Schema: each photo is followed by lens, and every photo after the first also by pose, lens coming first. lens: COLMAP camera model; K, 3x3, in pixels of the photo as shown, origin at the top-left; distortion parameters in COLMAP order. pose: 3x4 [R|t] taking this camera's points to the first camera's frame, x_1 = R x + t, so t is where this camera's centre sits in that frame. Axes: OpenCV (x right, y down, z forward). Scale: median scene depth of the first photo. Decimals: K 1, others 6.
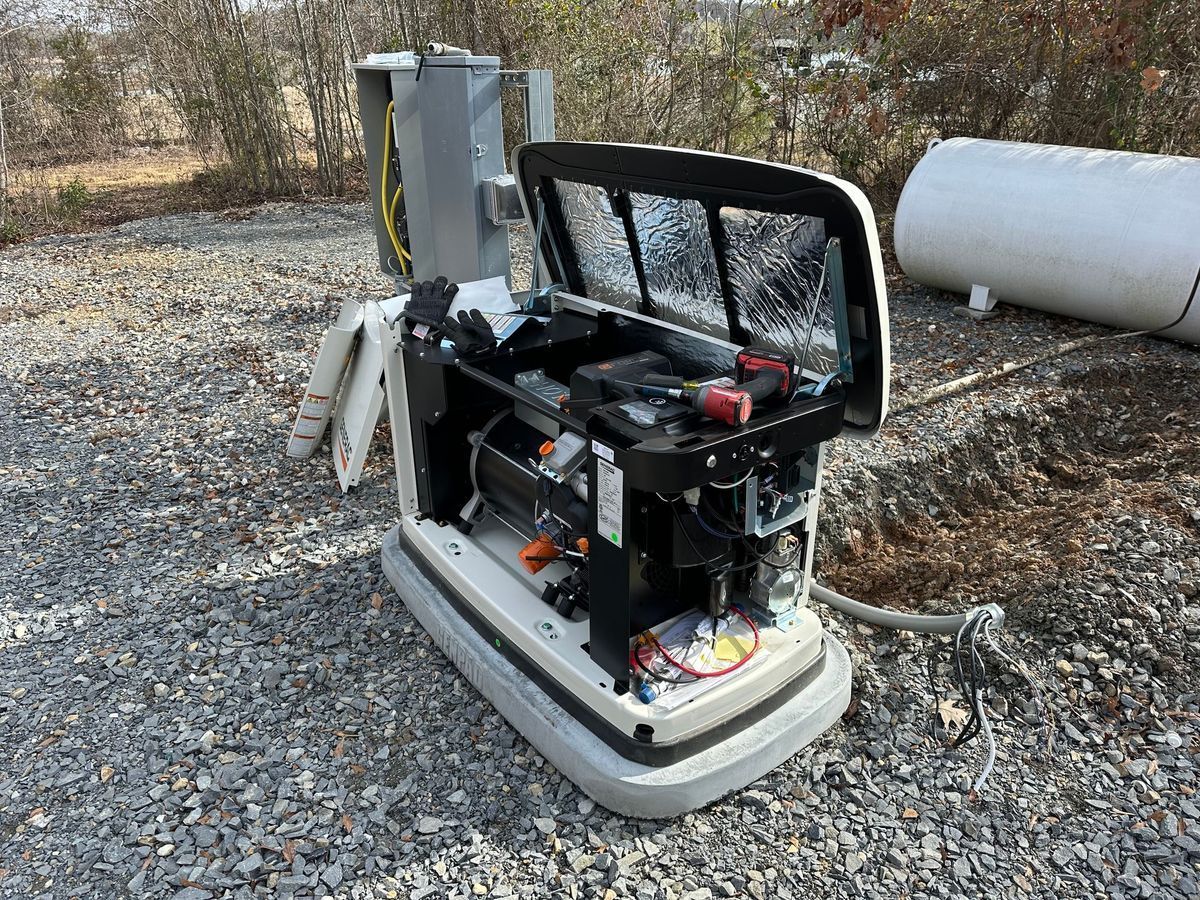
lens RADIAL K [[830.6, 0, 593.5], [0, 830.6, 454.0], [0, 0, 1]] dist [0.025024, -0.014181]
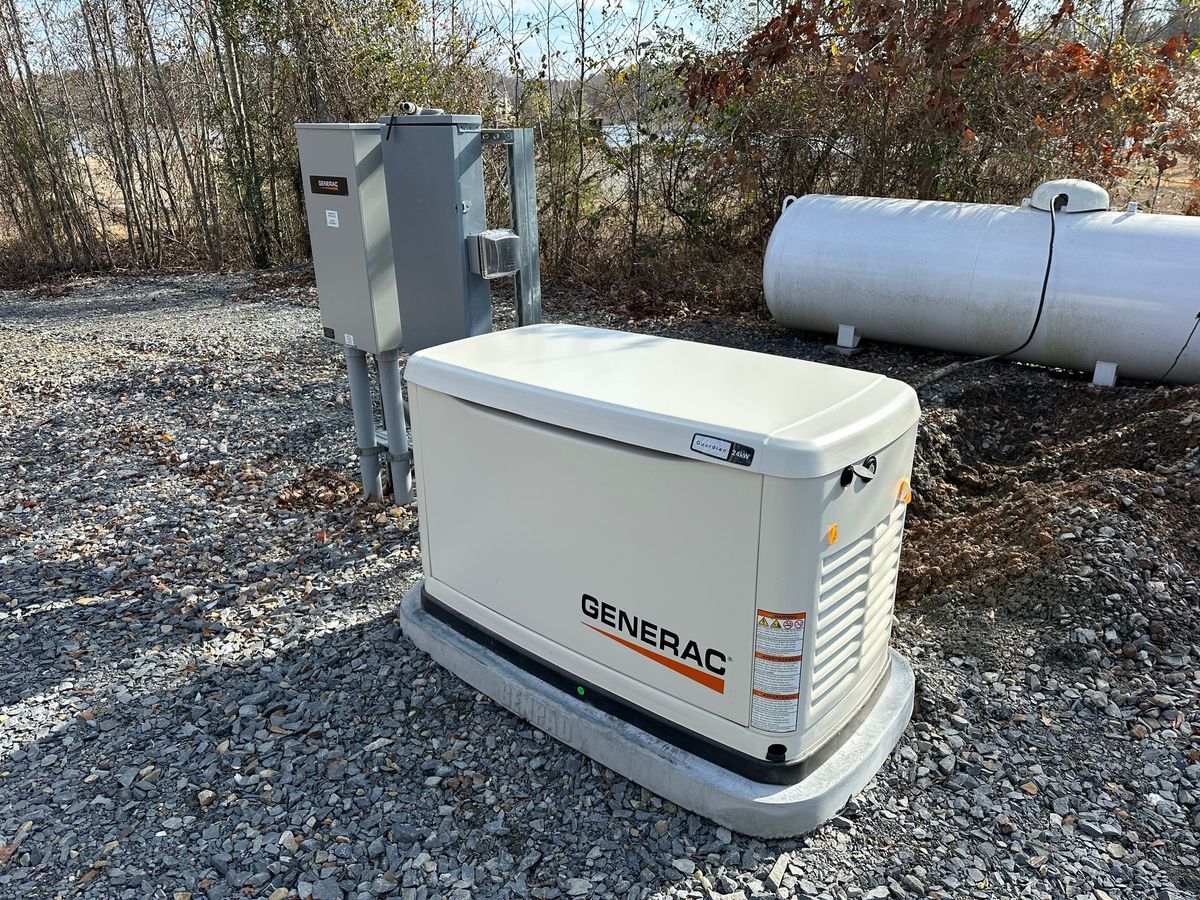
lens RADIAL K [[830.6, 0, 588.8], [0, 830.6, 455.4], [0, 0, 1]] dist [0.025024, -0.014181]
pose [[0.975348, -0.079571, 0.205825, -0.148640], [0.093935, 0.993710, -0.060964, 0.006363], [-0.199680, 0.078795, 0.976688, 0.009516]]
